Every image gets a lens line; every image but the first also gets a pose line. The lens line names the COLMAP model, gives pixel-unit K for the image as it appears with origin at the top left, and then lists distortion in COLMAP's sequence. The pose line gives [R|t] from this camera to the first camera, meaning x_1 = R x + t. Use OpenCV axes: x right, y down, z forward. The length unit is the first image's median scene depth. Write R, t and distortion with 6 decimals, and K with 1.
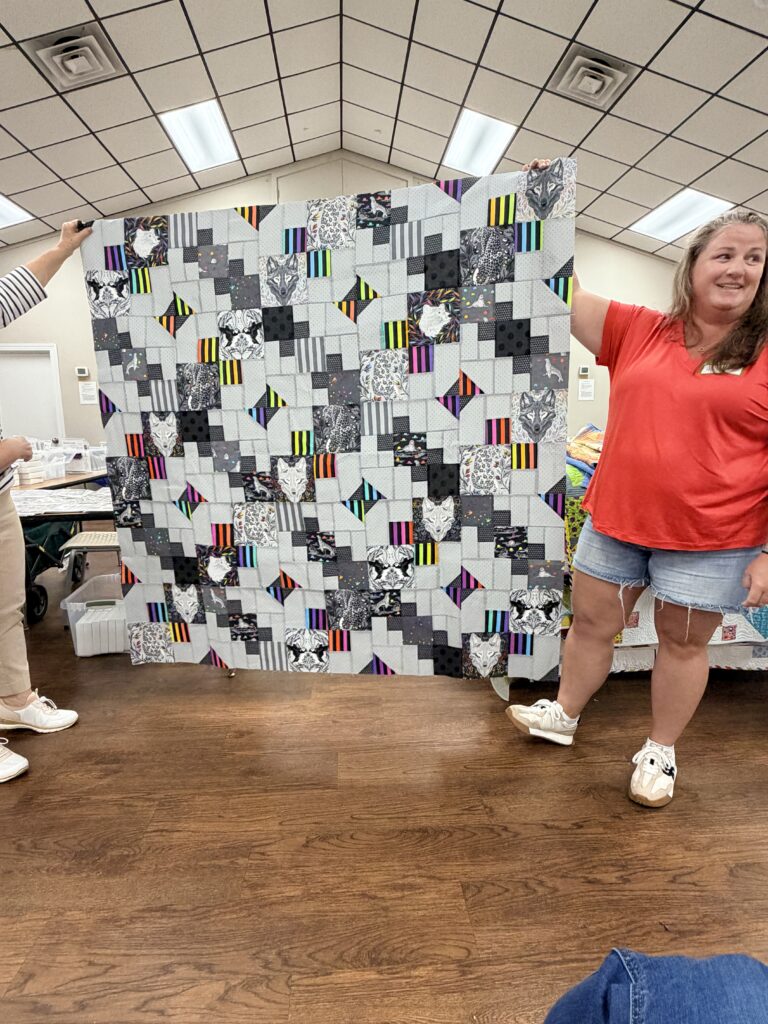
lens RADIAL K [[542.1, 0, 380.2], [0, 542.1, 509.9], [0, 0, 1]] dist [0.003329, -0.001803]
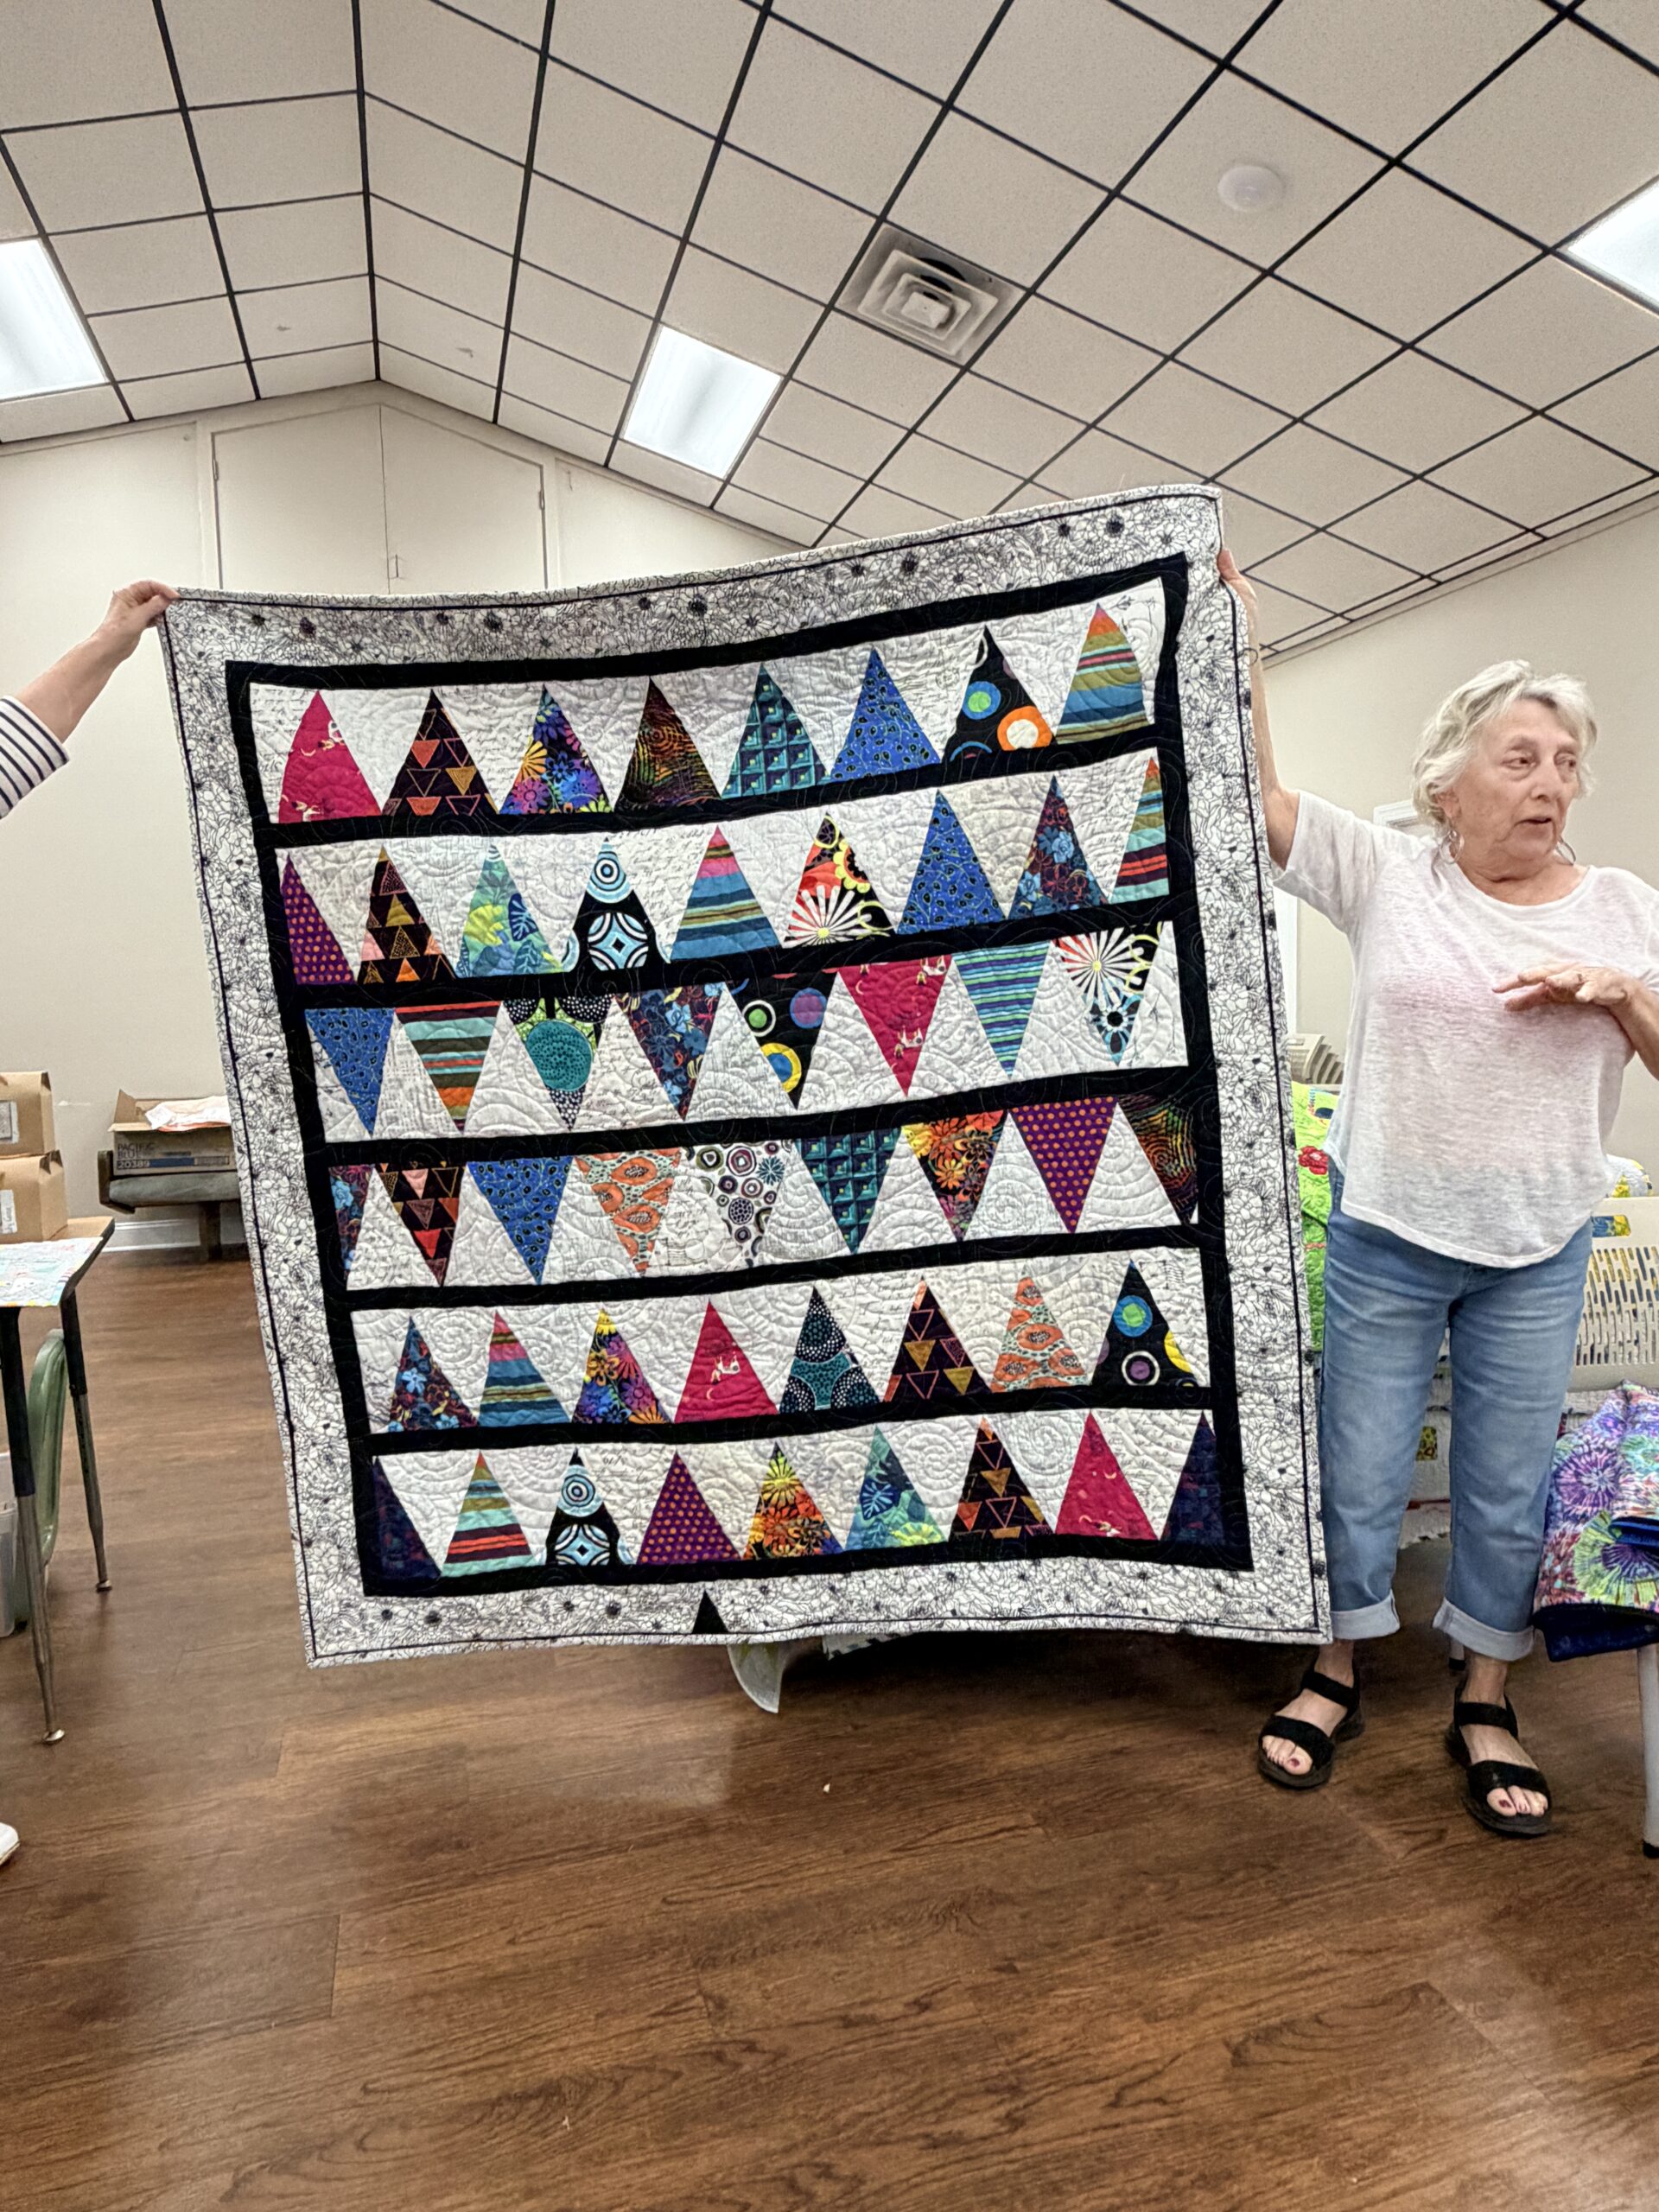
lens RADIAL K [[1312.0, 0, 823.1], [0, 1312.0, 1106.5], [0, 0, 1]] dist [0.008076, -0.005767]
pose [[0.973411, -0.029251, 0.227190, 0.058209], [0.048825, 0.995516, -0.081018, -0.033570], [-0.223801, 0.089957, 0.970475, -0.040822]]
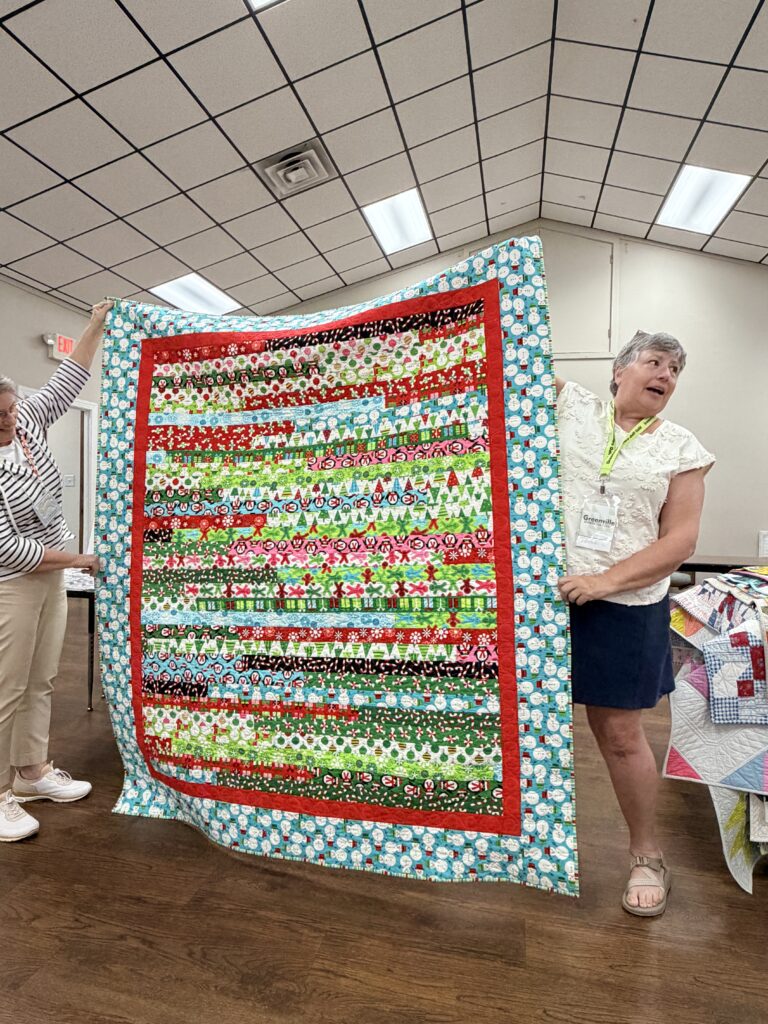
lens RADIAL K [[607.4, 0, 381.3], [0, 607.4, 507.9], [0, 0, 1]] dist [0.008076, -0.005767]
pose [[0.957011, 0.037986, -0.287552, -0.041856], [-0.077433, 0.988866, -0.127076, -0.038441], [0.279523, 0.143879, 0.949297, -0.037498]]
